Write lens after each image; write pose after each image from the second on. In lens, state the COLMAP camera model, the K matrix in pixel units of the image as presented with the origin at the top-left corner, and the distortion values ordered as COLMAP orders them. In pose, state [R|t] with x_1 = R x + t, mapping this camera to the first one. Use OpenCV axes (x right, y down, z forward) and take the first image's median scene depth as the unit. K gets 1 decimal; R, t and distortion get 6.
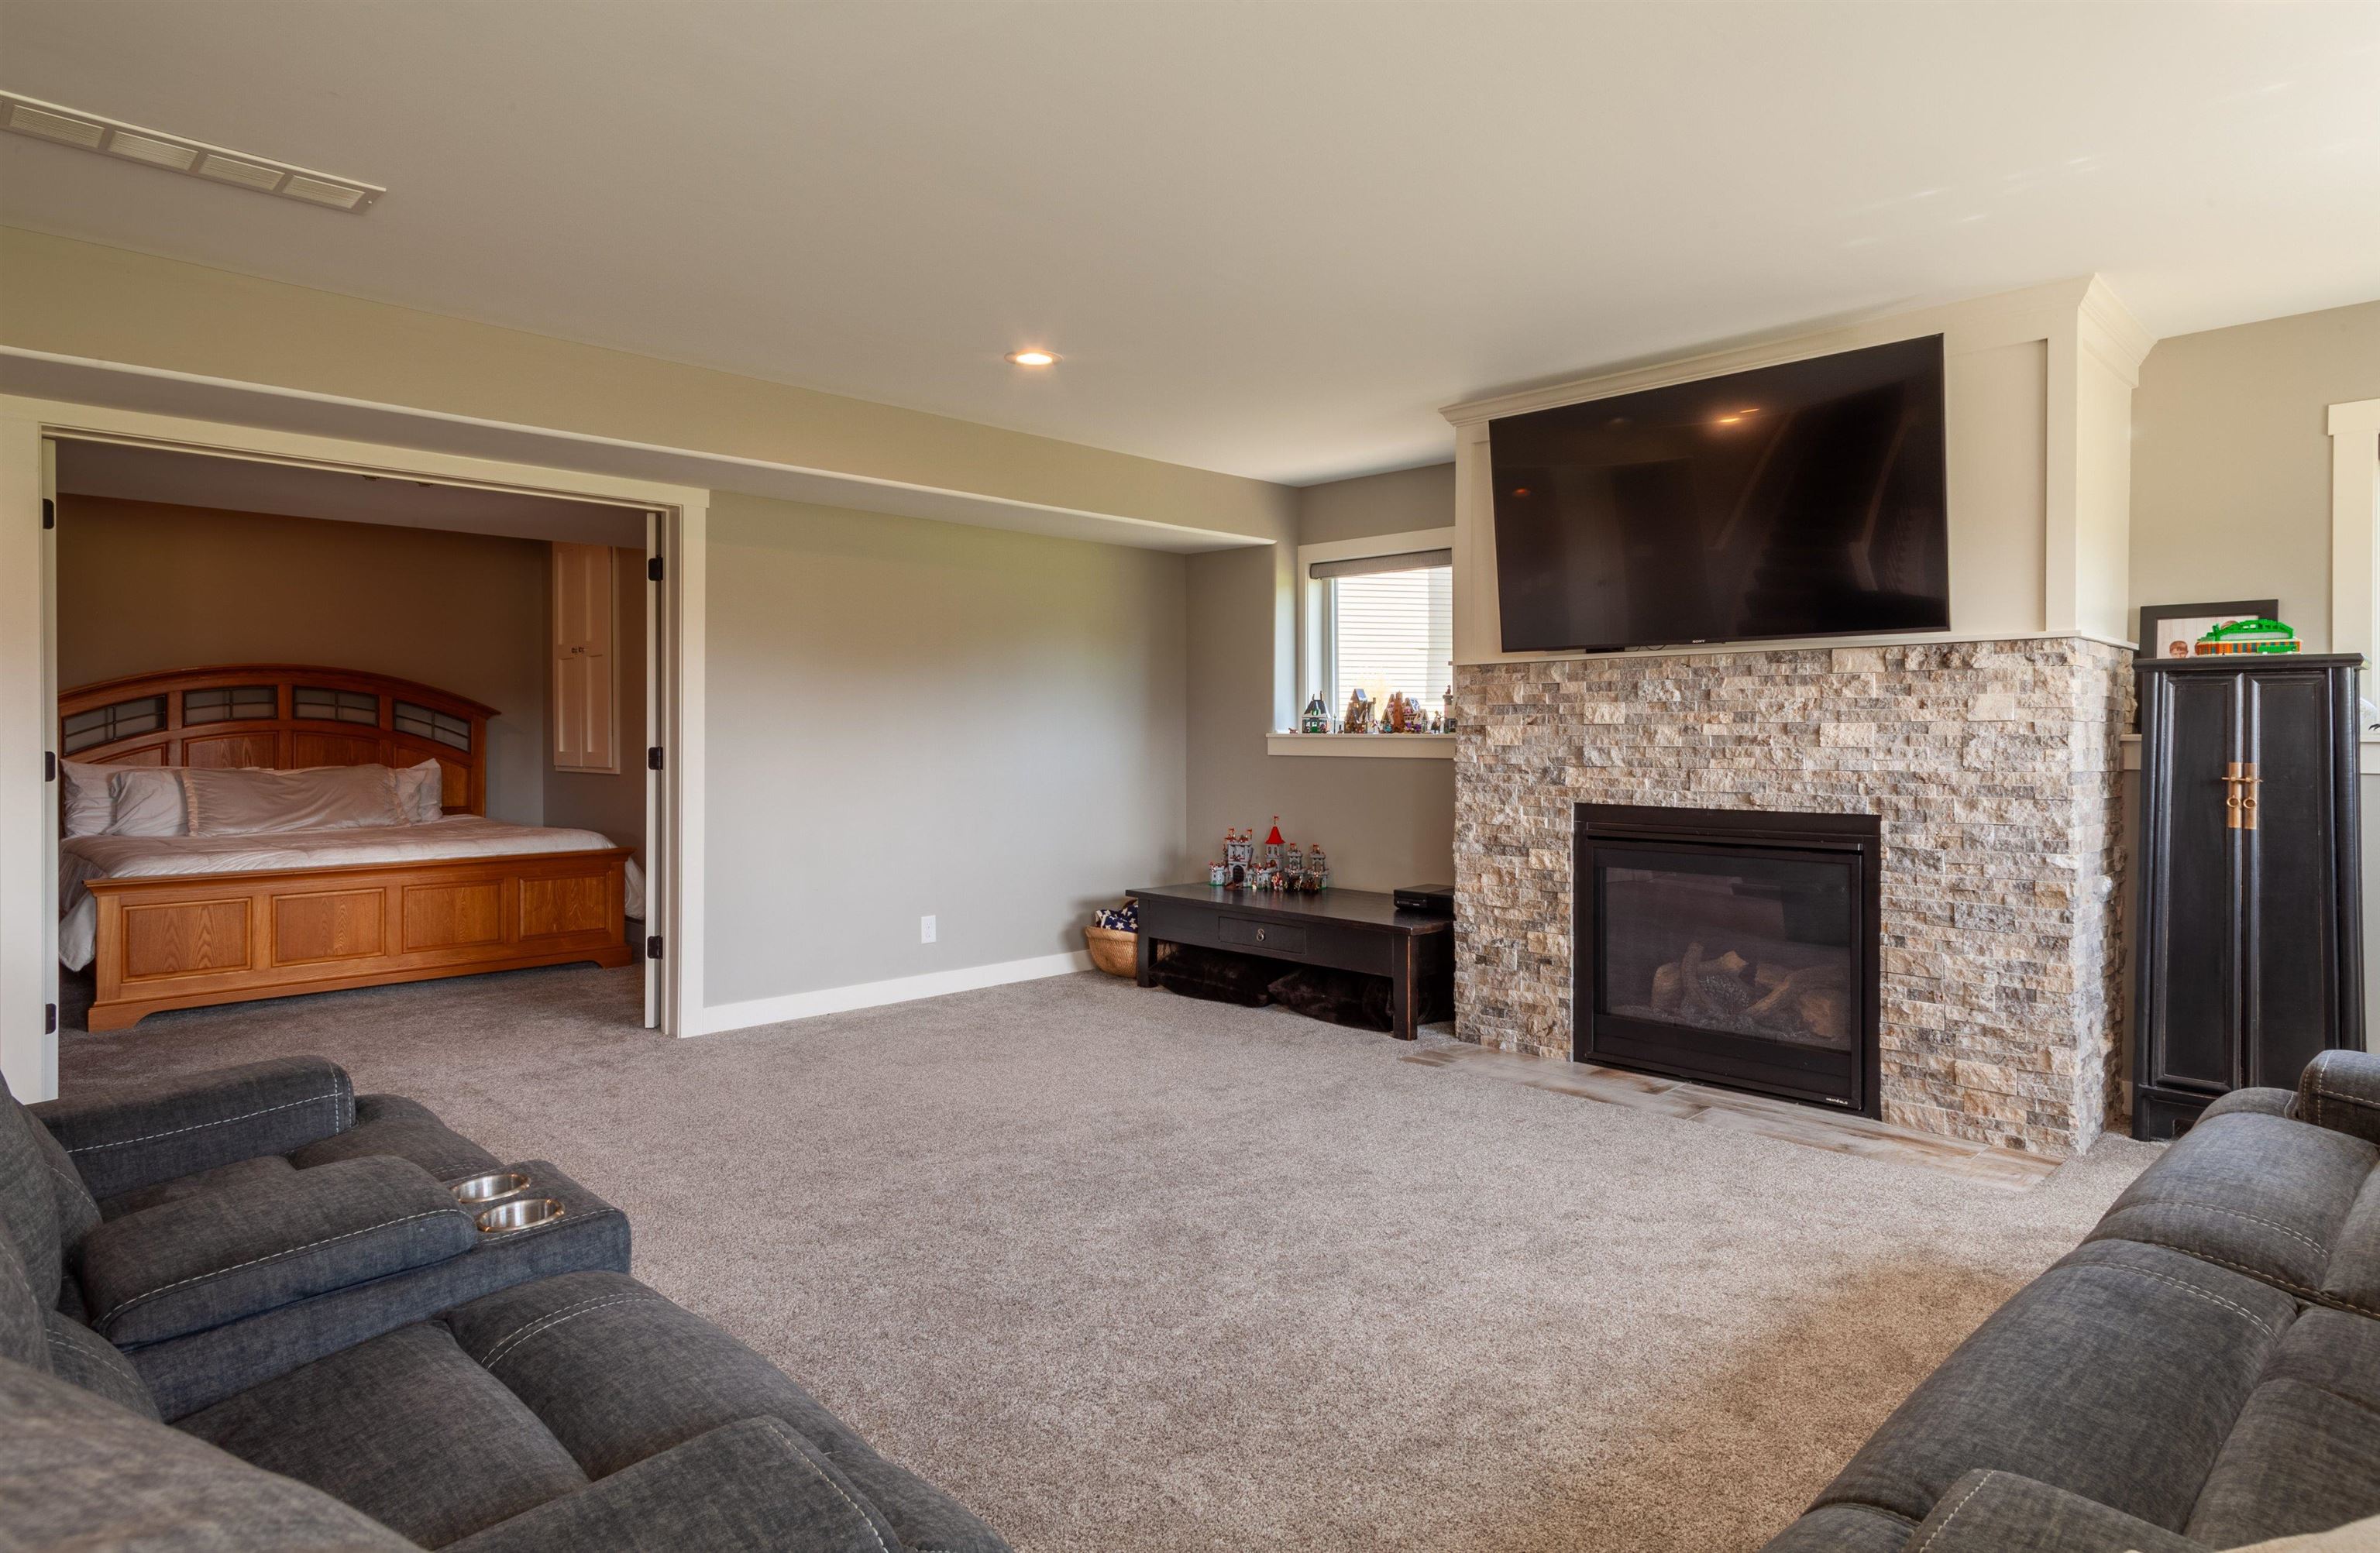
lens RADIAL K [[1342.0, 0, 1187.5], [0, 1342.0, 743.2], [0, 0, 1]] dist [0.018567, 0.000072]
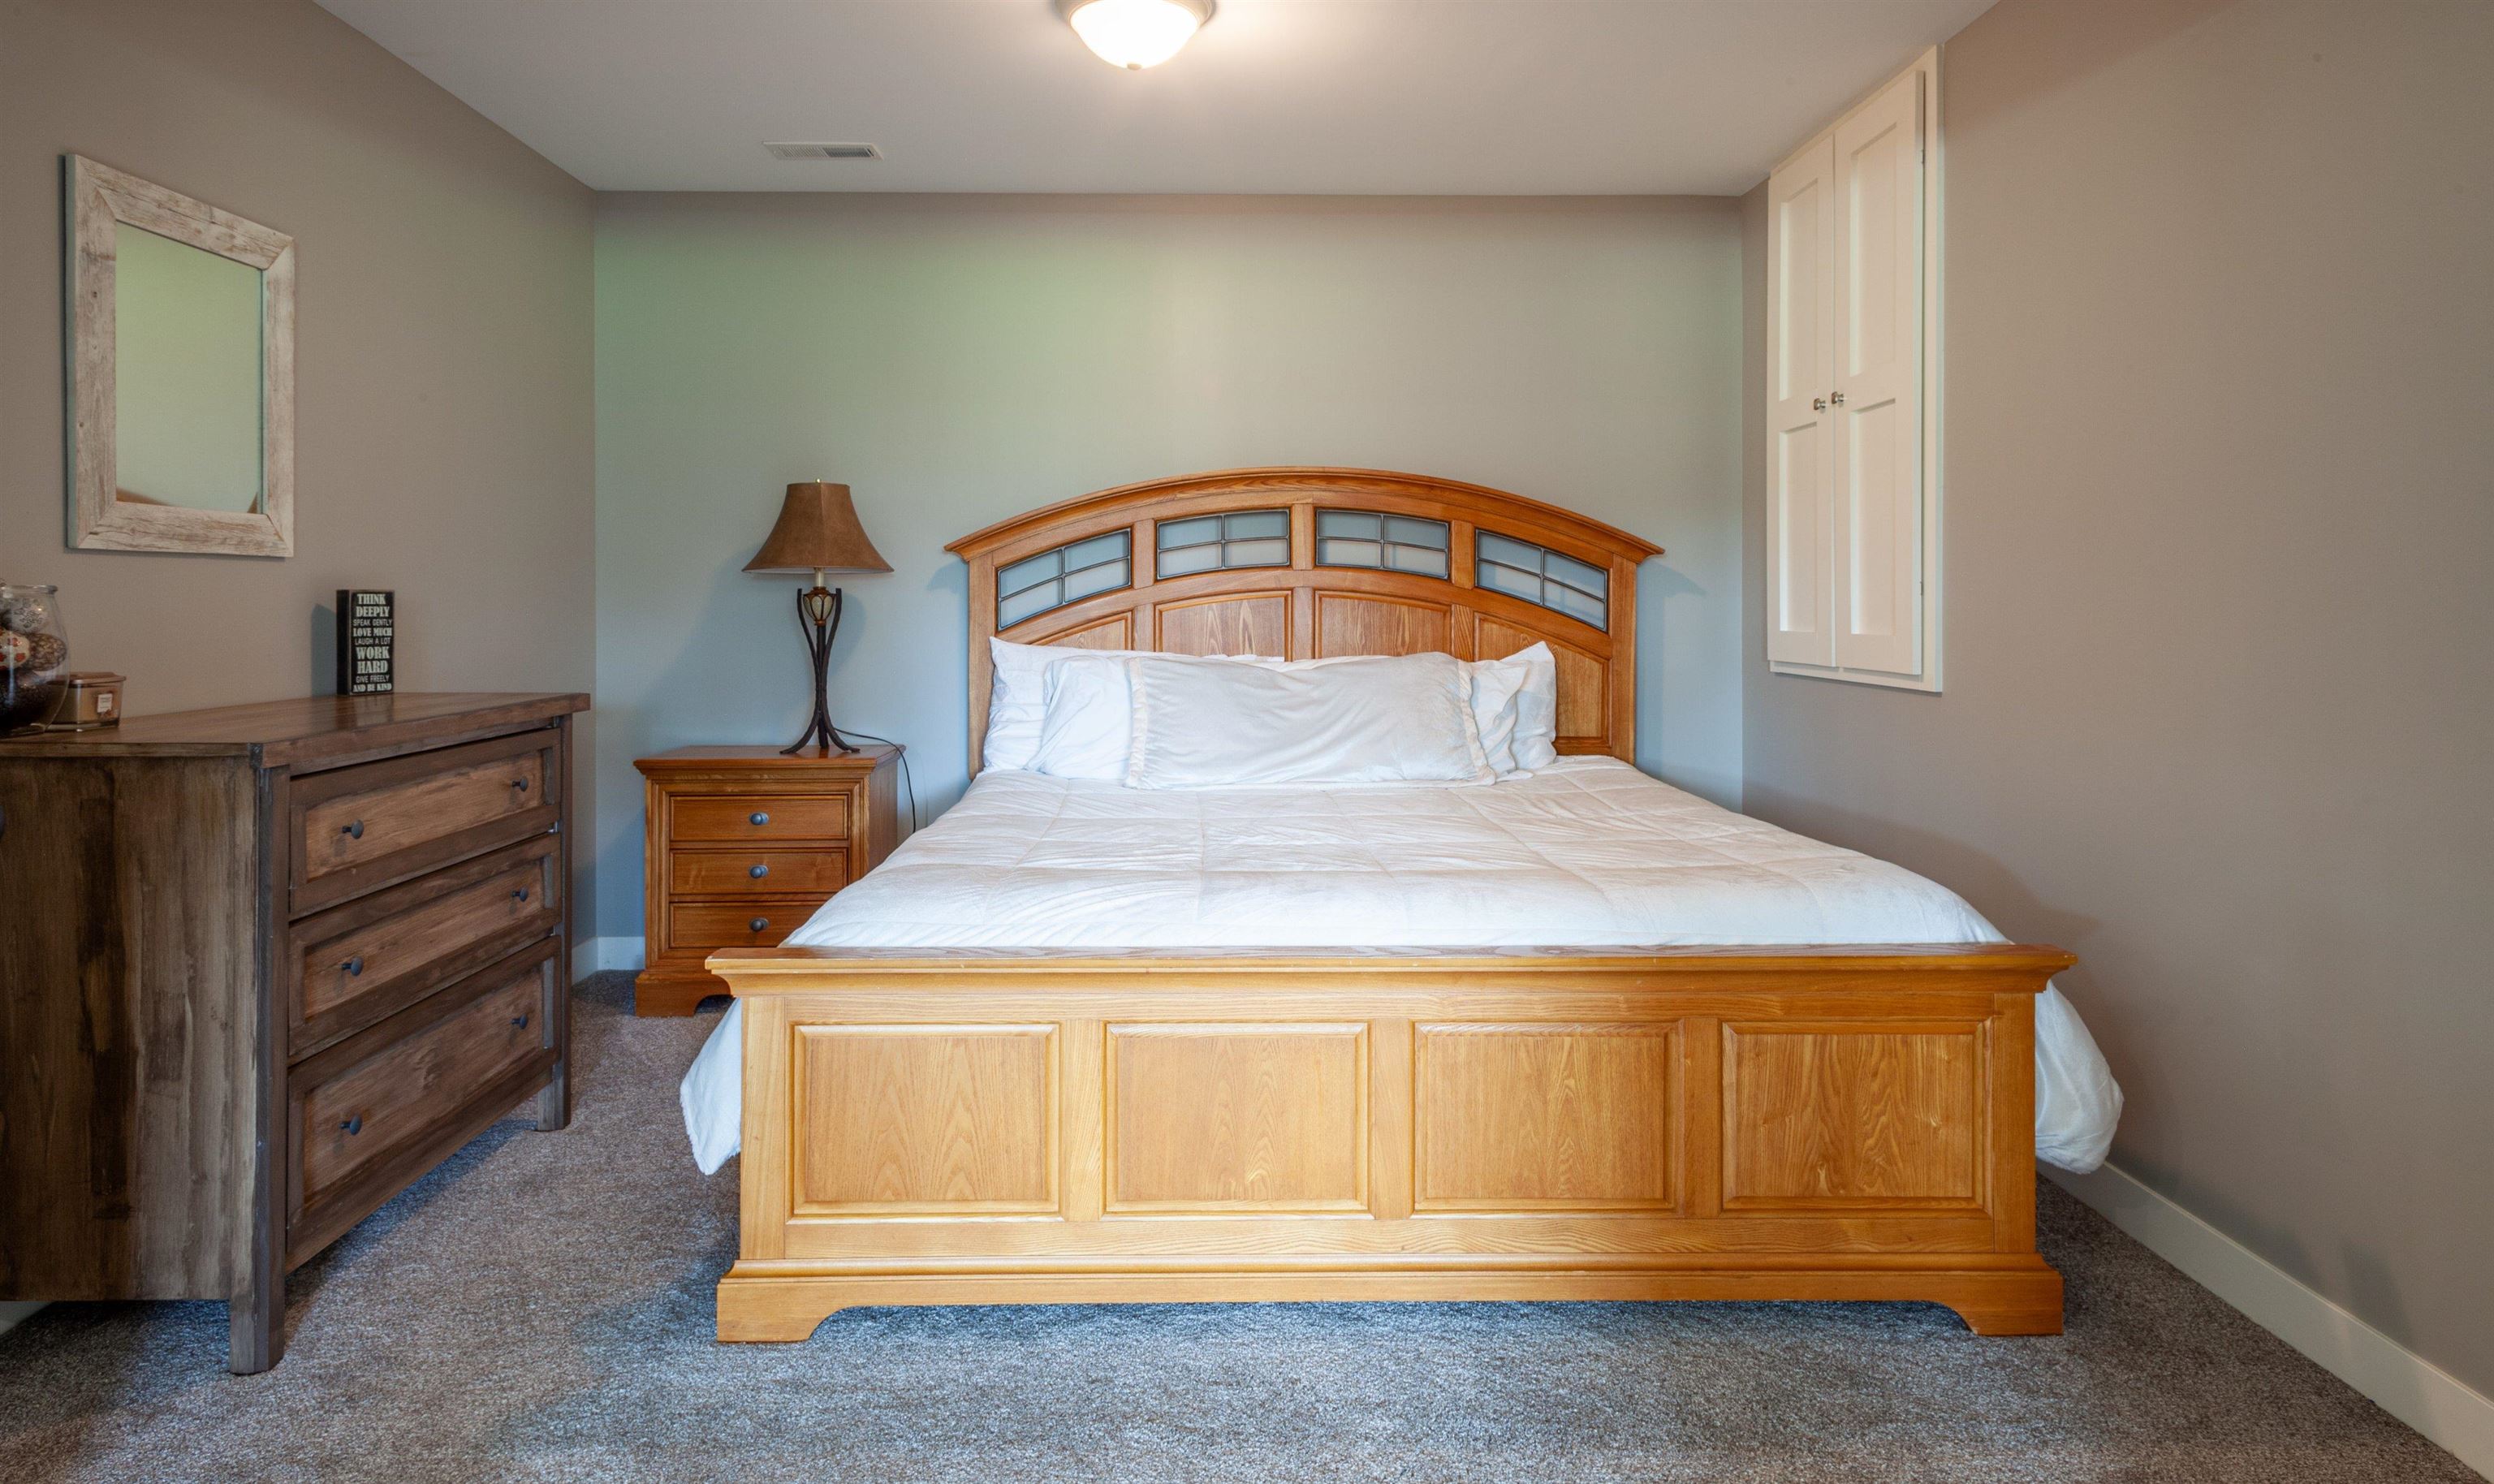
lens RADIAL K [[1441.4, 0, 1240.1], [0, 1441.4, 607.7], [0, 0, 1]] dist [0.028191, 0.000056]
pose [[0.729897, 0.001204, -0.683557, -0.292917], [-0.003168, 0.999994, -0.001622, -0.000472], [0.683550, 0.003350, 0.729896, 0.570091]]
